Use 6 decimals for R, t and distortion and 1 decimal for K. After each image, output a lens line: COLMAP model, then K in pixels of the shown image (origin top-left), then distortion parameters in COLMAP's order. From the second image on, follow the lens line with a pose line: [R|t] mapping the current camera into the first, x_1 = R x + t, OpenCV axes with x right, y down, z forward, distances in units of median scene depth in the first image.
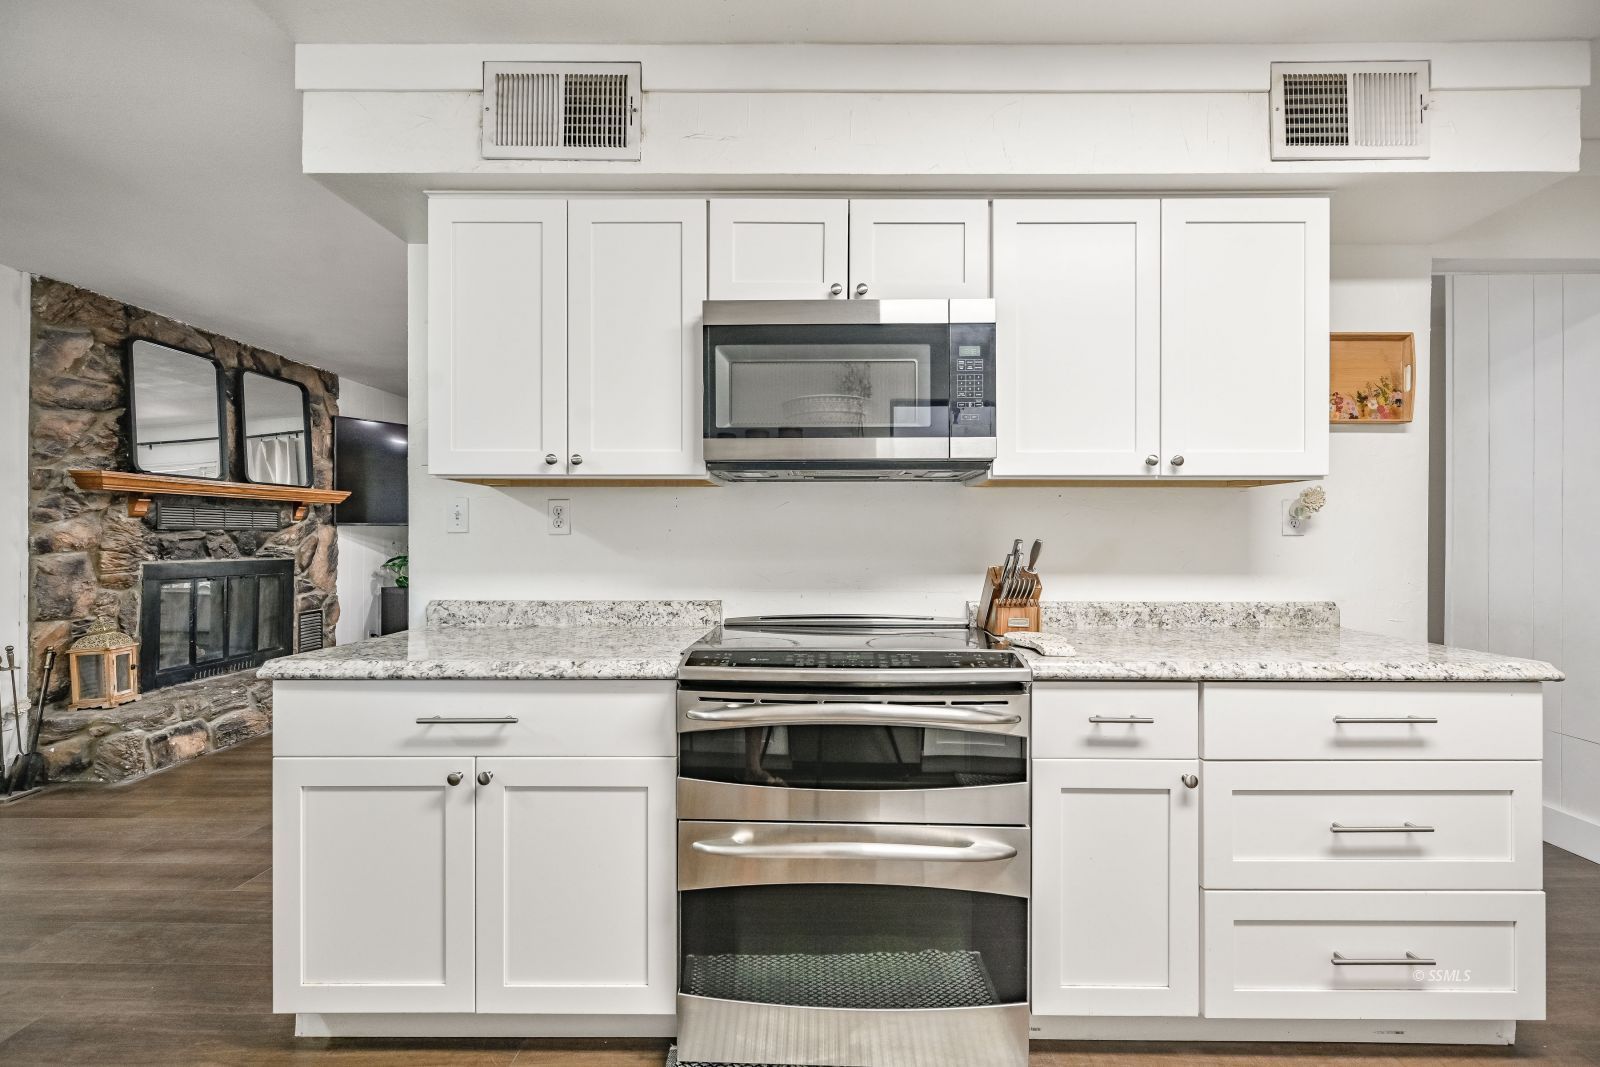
lens RADIAL K [[642.9, 0, 805.6], [0, 642.9, 534.5], [0, 0, 1]] dist [-0.006397, 0.000488]
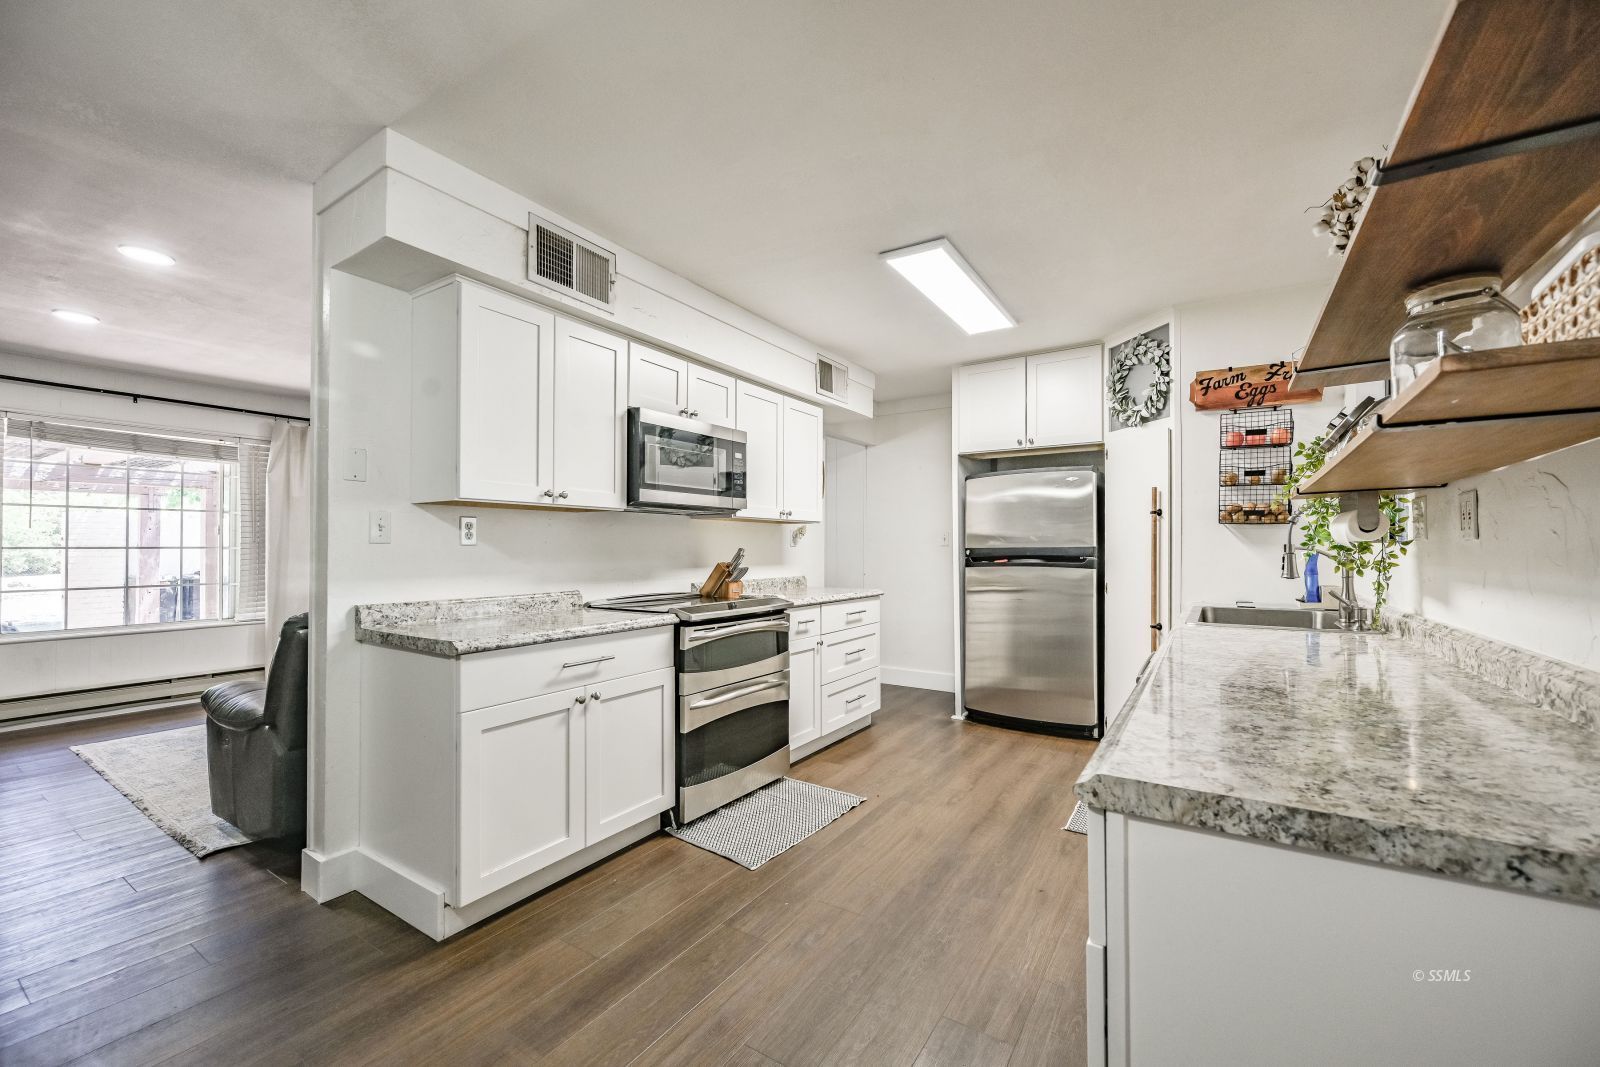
lens RADIAL K [[642.9, 0, 788.6], [0, 642.9, 536.7], [0, 0, 1]] dist [-0.006397, 0.000488]
pose [[0.550459, 0.013139, 0.834759, -1.357957], [-0.002662, 0.999899, -0.013983, -0.000873], [-0.834858, 0.005475, 0.550438, -0.257042]]
